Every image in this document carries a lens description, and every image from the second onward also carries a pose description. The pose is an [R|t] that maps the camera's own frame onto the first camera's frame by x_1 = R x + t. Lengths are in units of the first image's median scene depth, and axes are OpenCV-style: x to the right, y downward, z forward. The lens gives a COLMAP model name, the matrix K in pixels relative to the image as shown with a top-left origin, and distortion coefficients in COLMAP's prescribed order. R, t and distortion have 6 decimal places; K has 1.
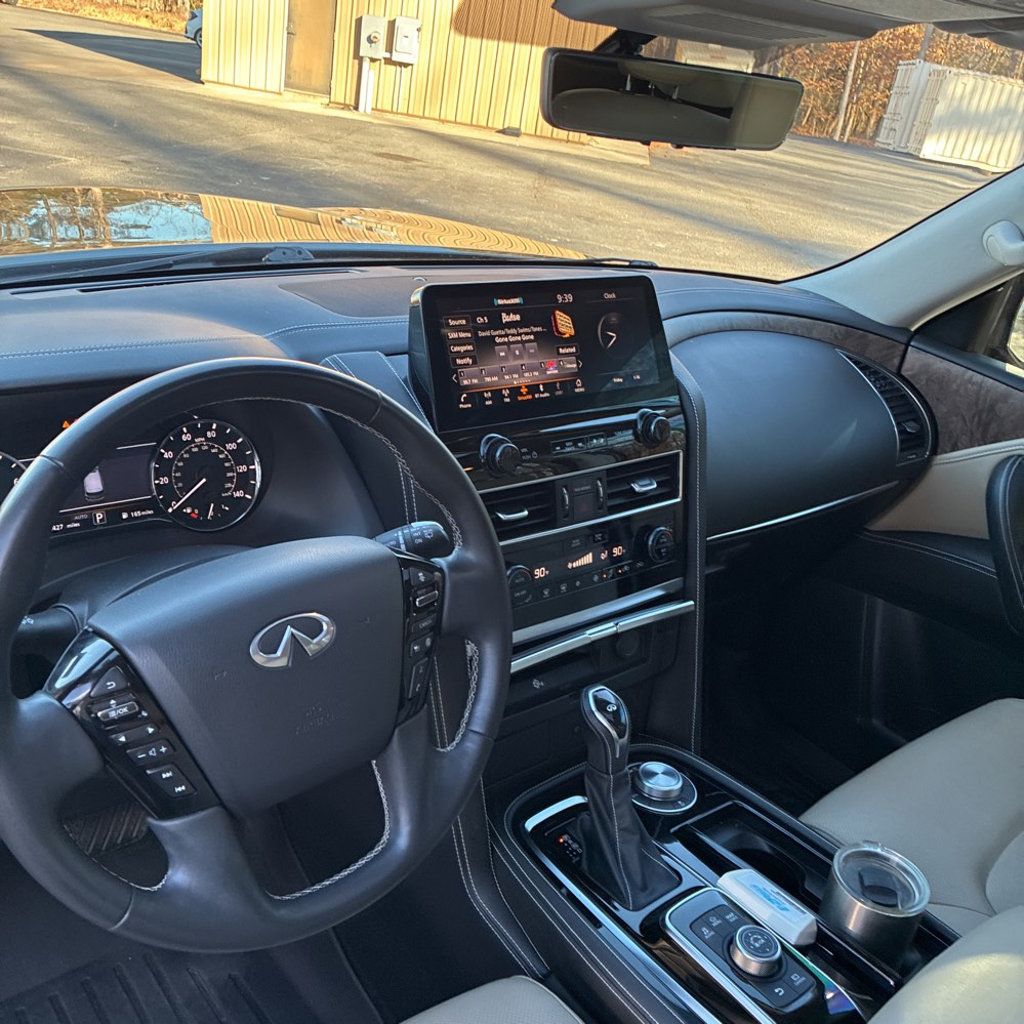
lens RADIAL K [[1030.4, 0, 512.0], [0, 1030.4, 512.0], [0, 0, 1]] dist [0.052889, -0.007659]
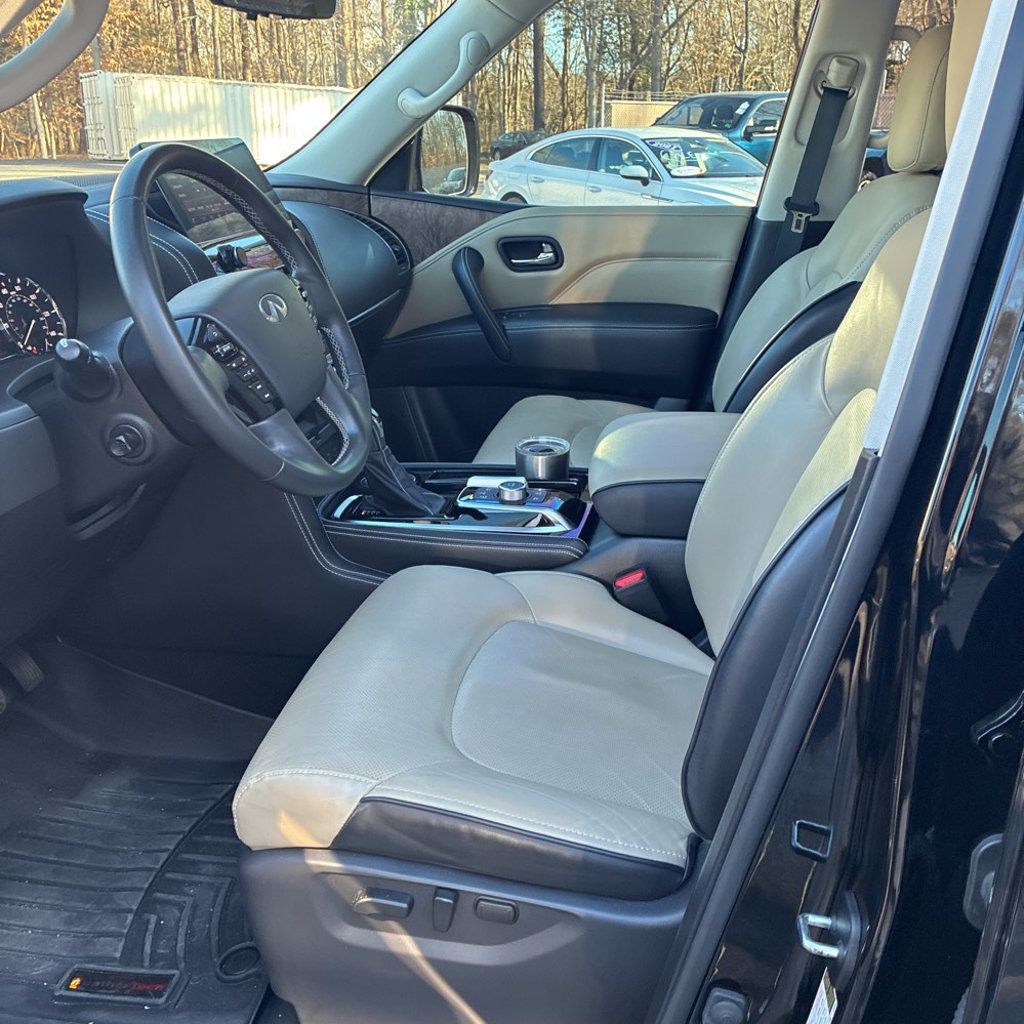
lens RADIAL K [[1030.4, 0, 512.0], [0, 1030.4, 512.0], [0, 0, 1]] dist [0.052889, -0.007659]
pose [[0.758242, -0.354670, 0.547062, -0.423481], [0.359971, 0.927340, 0.102282, 0.176728], [-0.543589, 0.119372, 0.830819, -0.227414]]
